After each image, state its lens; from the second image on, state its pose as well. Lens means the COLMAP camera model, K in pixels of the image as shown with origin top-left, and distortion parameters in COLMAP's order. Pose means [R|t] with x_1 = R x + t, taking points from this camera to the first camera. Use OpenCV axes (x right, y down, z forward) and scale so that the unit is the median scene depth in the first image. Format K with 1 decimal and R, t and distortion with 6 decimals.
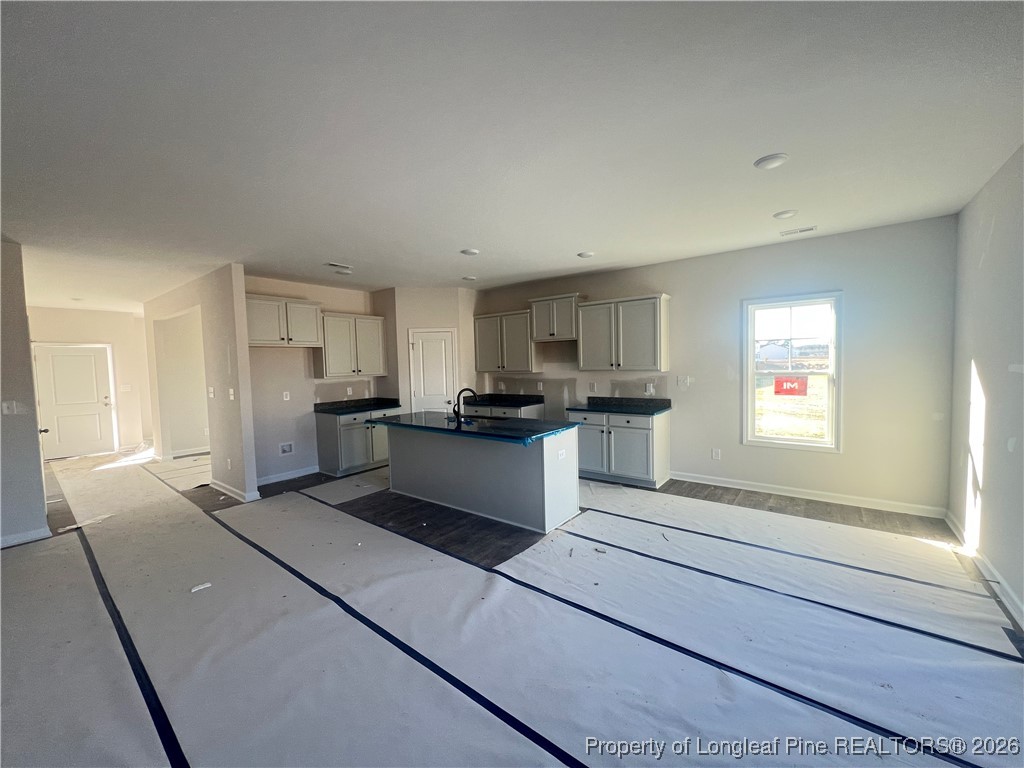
lens RADIAL K [[406.9, 0, 512.0], [0, 406.9, 384.0], [0, 0, 1]] dist [-0.001251, -0.000105]
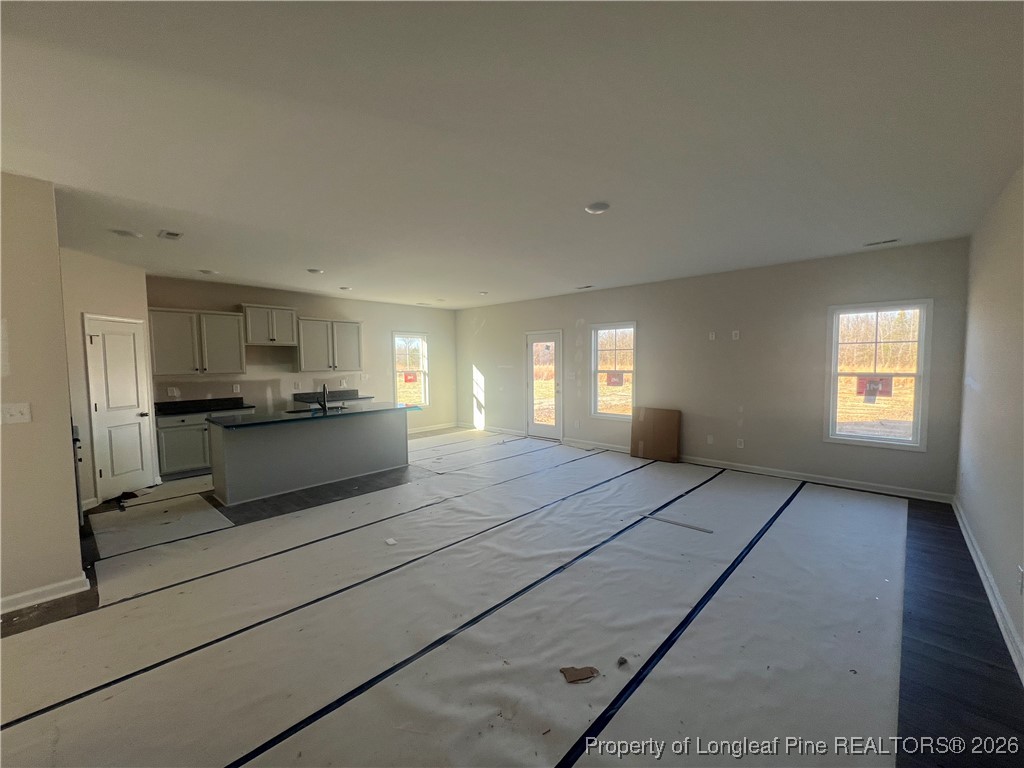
lens RADIAL K [[406.9, 0, 512.0], [0, 406.9, 384.0], [0, 0, 1]] dist [-0.001251, -0.000105]
pose [[0.094998, -0.032384, 0.994951, -1.033427], [0.060670, 0.997801, 0.026684, 0.010475], [-0.993627, 0.057828, 0.096754, 0.265887]]
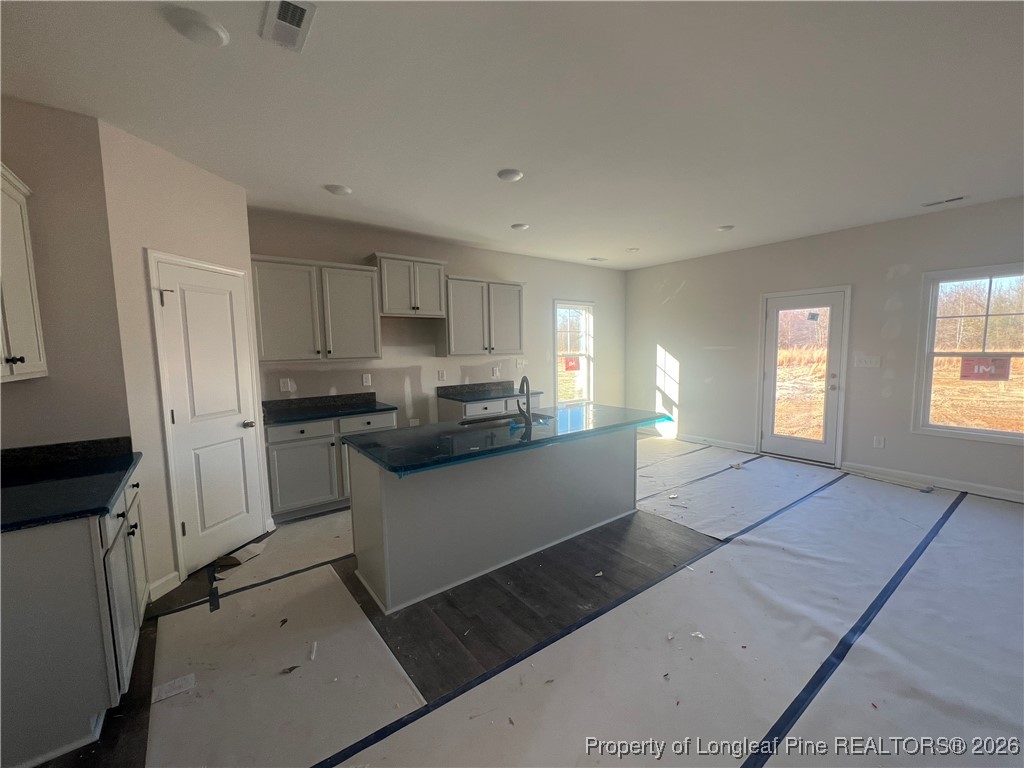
lens RADIAL K [[406.9, 0, 512.0], [0, 406.9, 384.0], [0, 0, 1]] dist [-0.001251, -0.000105]
pose [[0.267696, -0.066487, 0.961207, -0.638172], [0.060109, 0.996825, 0.052211, -0.010574], [-0.961627, 0.043800, 0.270842, 0.680584]]
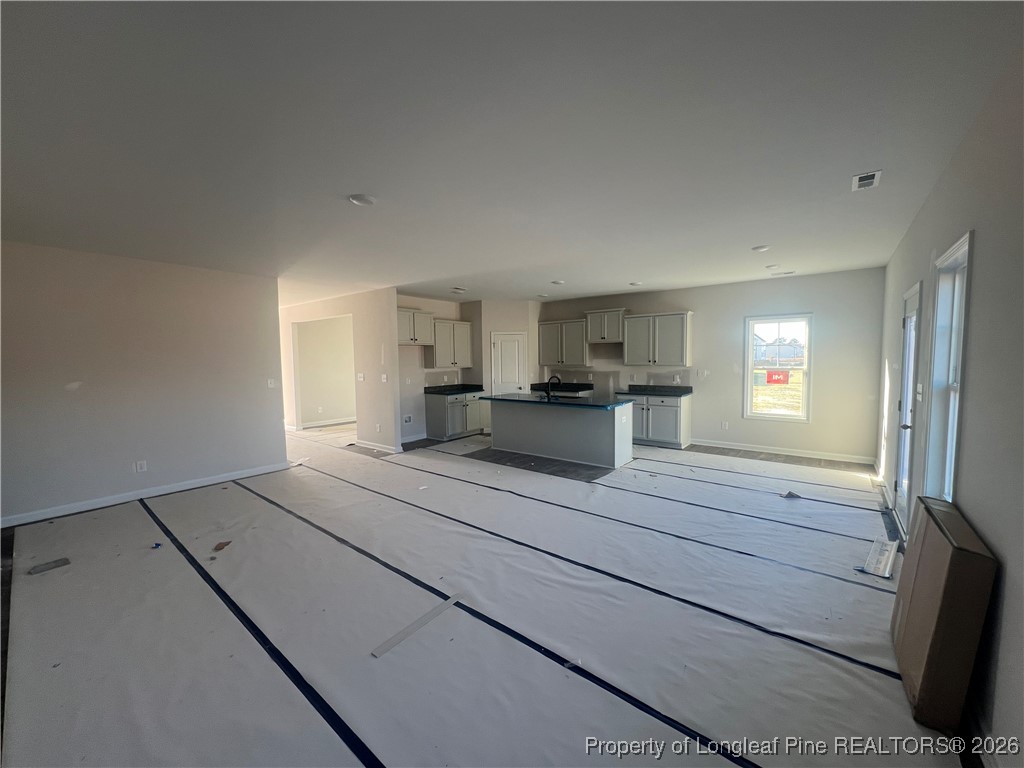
lens RADIAL K [[406.9, 0, 512.0], [0, 406.9, 384.0], [0, 0, 1]] dist [-0.001251, -0.000105]
pose [[0.999853, 0.013993, -0.009888, -0.203033], [-0.013883, 0.999842, 0.011125, 0.020905], [0.010042, -0.010986, 0.999889, -0.378319]]
